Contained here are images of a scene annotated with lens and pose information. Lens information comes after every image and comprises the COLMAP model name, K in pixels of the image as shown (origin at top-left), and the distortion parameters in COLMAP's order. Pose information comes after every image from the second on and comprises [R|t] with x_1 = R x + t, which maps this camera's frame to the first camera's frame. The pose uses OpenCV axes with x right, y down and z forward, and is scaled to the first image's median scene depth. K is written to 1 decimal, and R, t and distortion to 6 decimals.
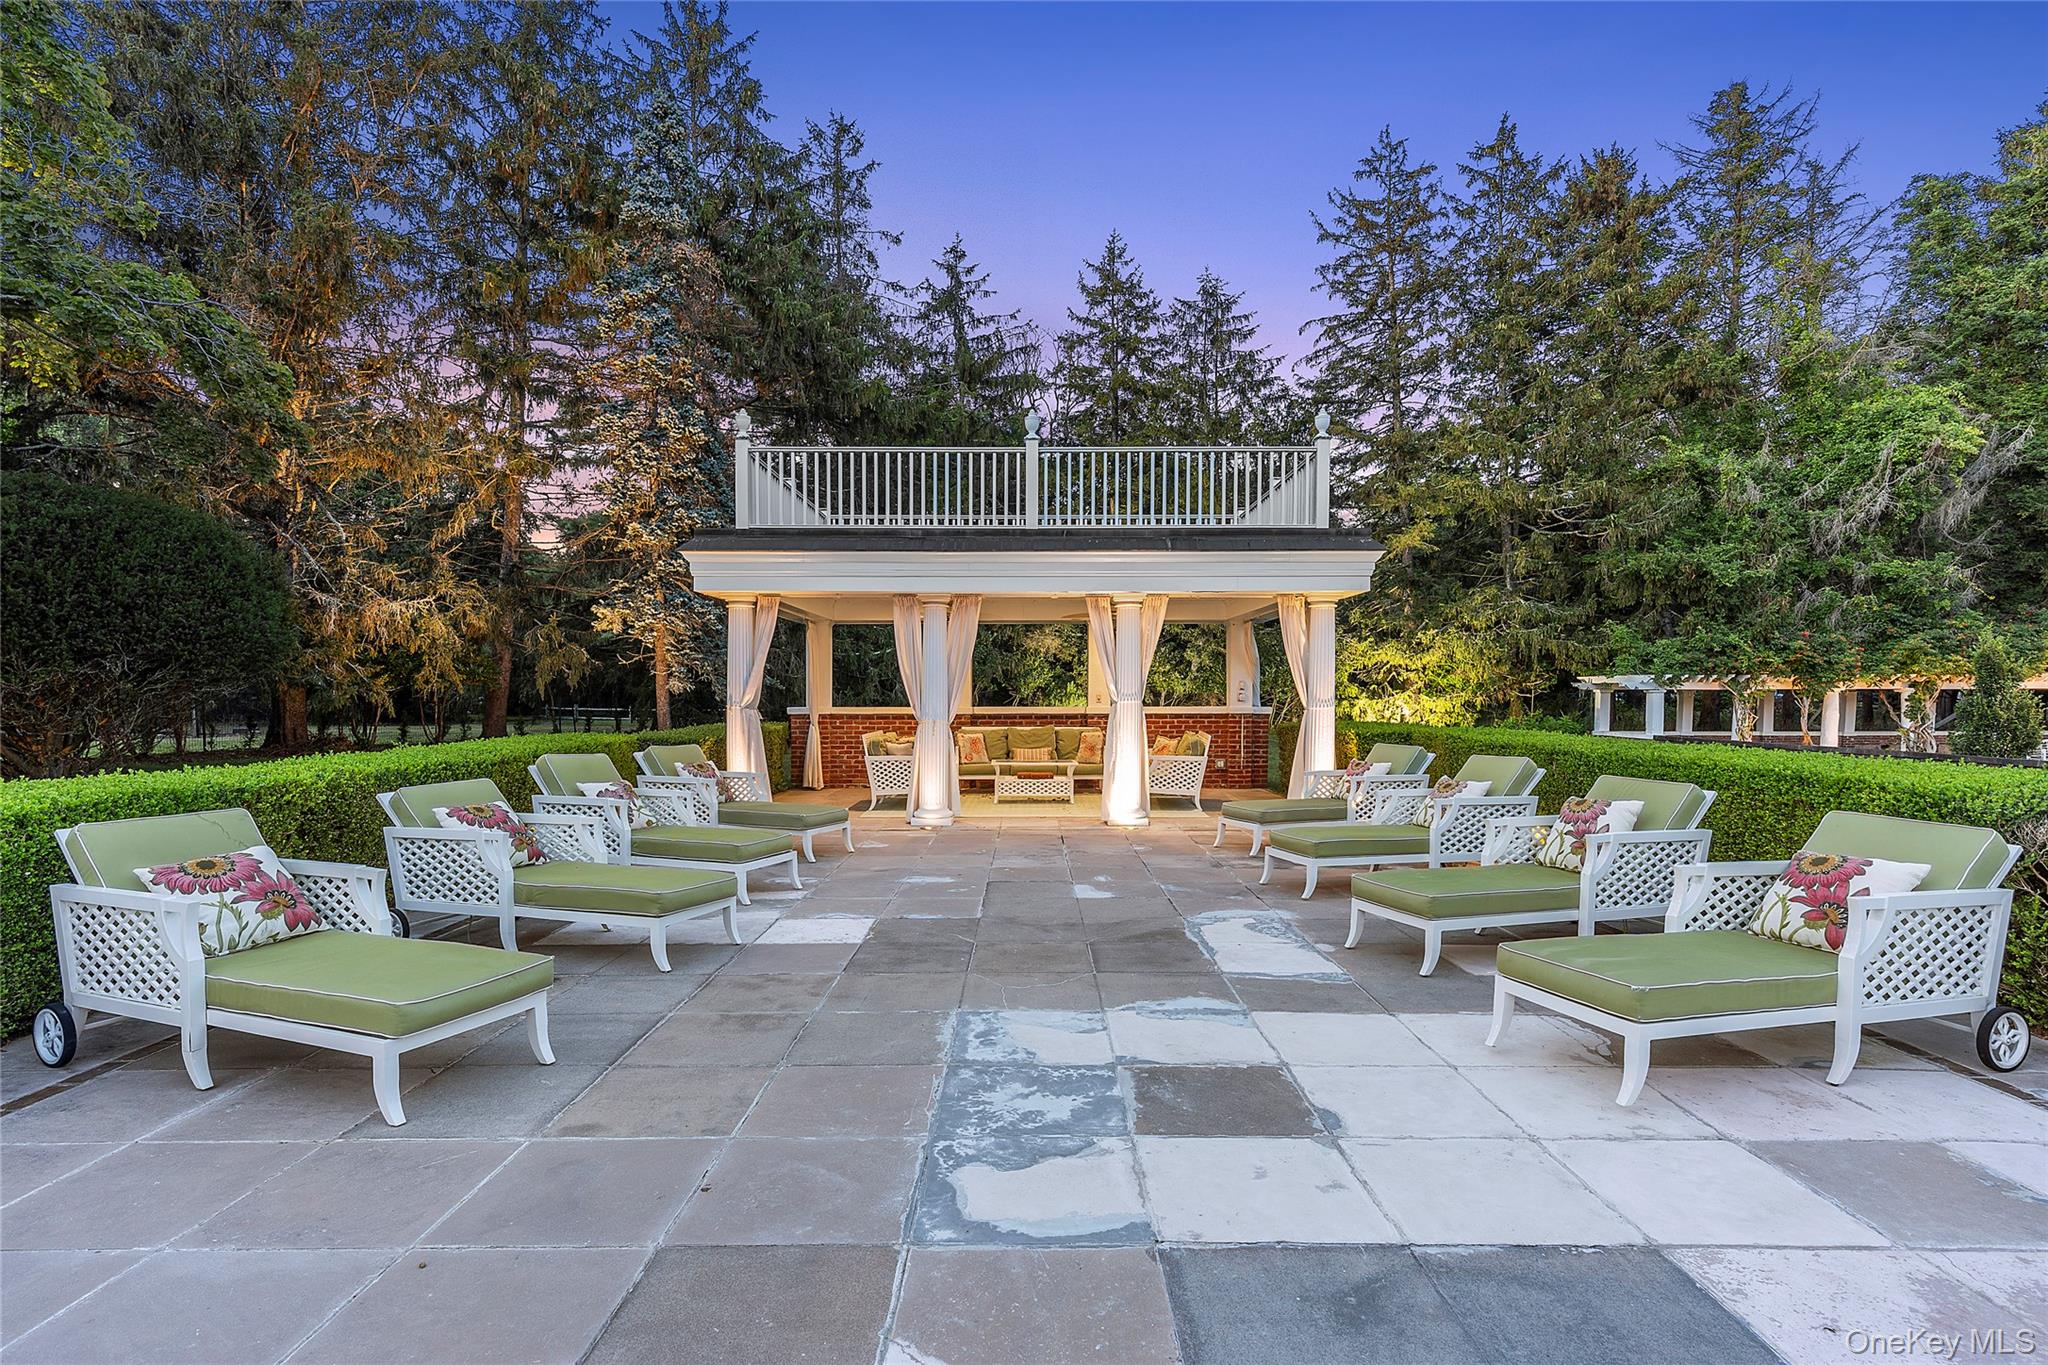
lens RADIAL K [[937.9, 0, 1024.0], [0, 937.9, 682.5], [0, 0, 1]] dist [-0.018438, 0.000228]
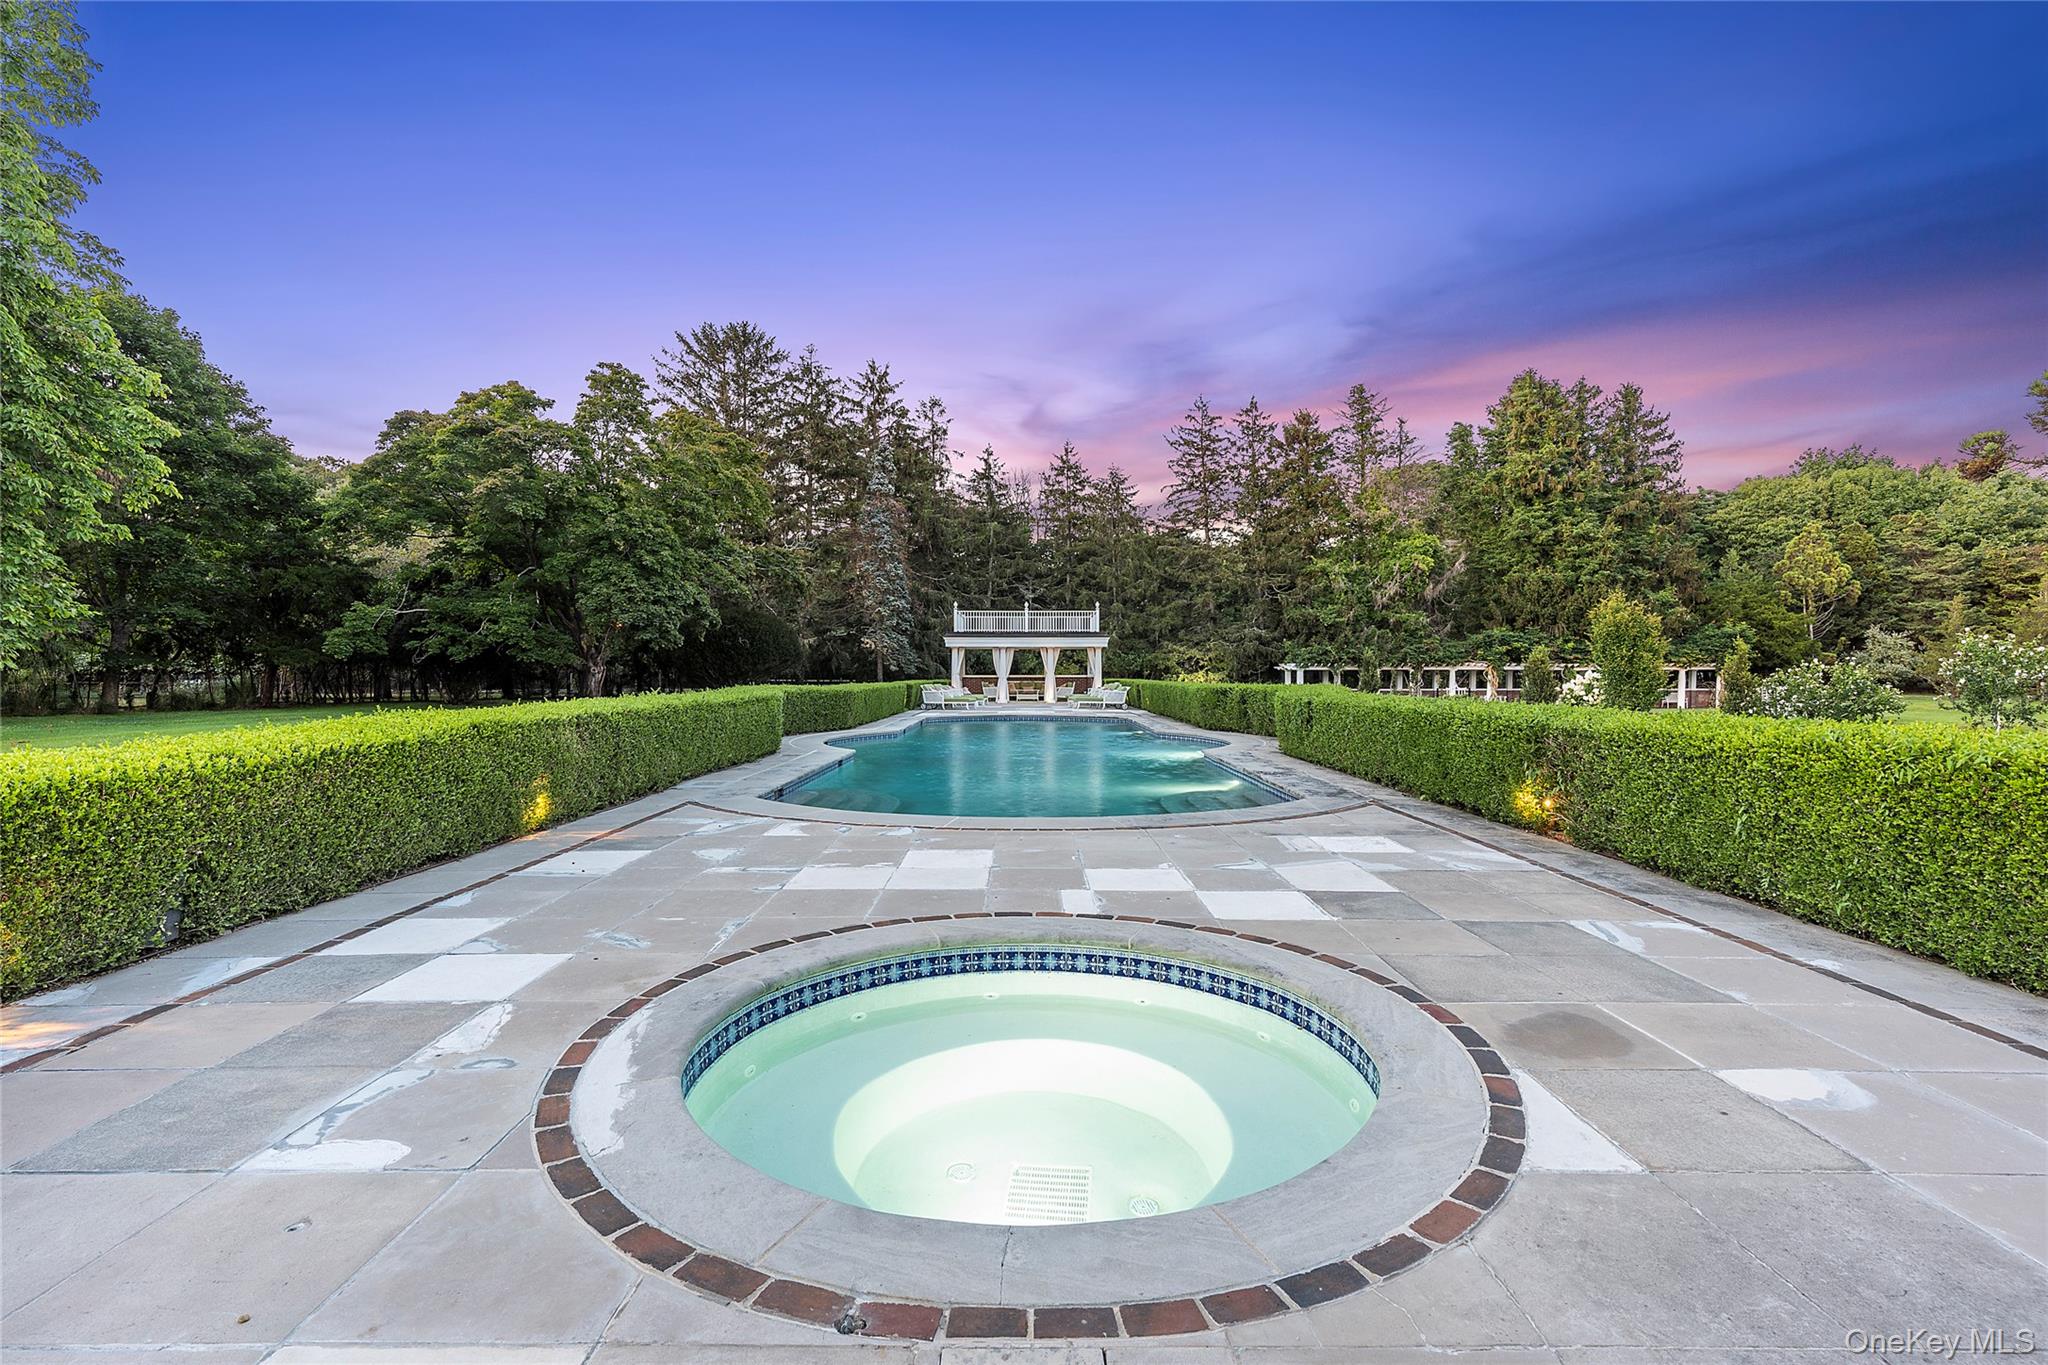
lens RADIAL K [[971.6, 0, 1024.0], [0, 971.6, 682.5], [0, 0, 1]] dist [0.000373, -0.000208]
pose [[0.999991, -0.002896, 0.003103, -0.005297], [0.002843, 0.999851, 0.017007, -0.004359], [-0.003151, -0.016998, 0.999851, -1.275204]]
